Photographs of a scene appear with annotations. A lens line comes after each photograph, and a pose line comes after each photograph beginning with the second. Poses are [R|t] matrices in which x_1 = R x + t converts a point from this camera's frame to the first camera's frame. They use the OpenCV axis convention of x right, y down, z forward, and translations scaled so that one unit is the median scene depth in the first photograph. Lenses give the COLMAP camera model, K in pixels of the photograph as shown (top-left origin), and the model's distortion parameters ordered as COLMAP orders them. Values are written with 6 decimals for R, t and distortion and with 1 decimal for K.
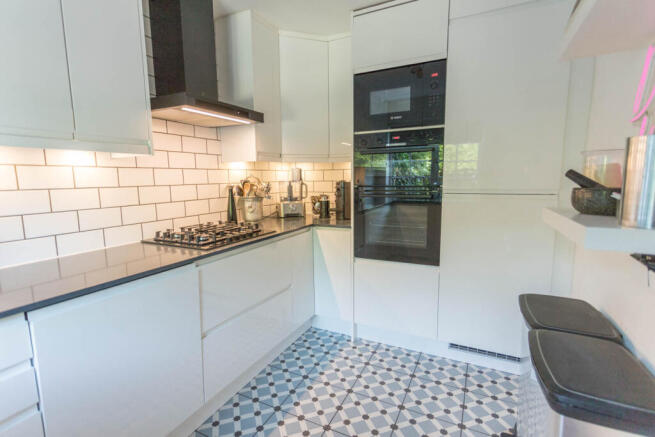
lens RADIAL K [[314.8, 0, 327.5], [0, 314.8, 218.5], [0, 0, 1]] dist [0.000583, -0.000013]
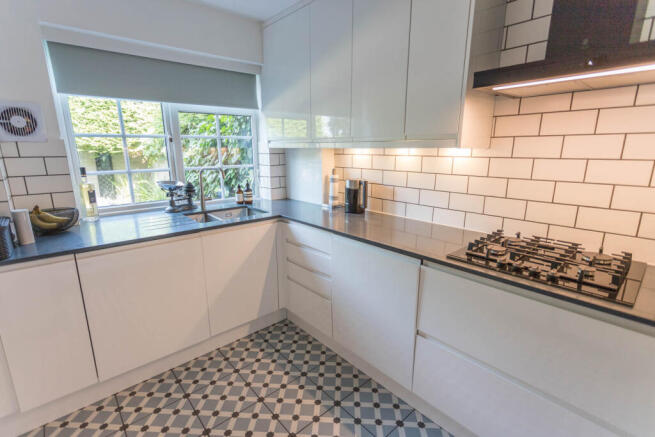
lens RADIAL K [[298.3, 0, 327.5], [0, 298.3, 218.5], [0, 0, 1]] dist [-0.001611, -0.000202]
pose [[-0.365953, 0.190697, -0.910886, 0.586528], [-0.142779, 0.955688, 0.257438, -0.189463], [0.919616, 0.224265, -0.322509, 1.118074]]
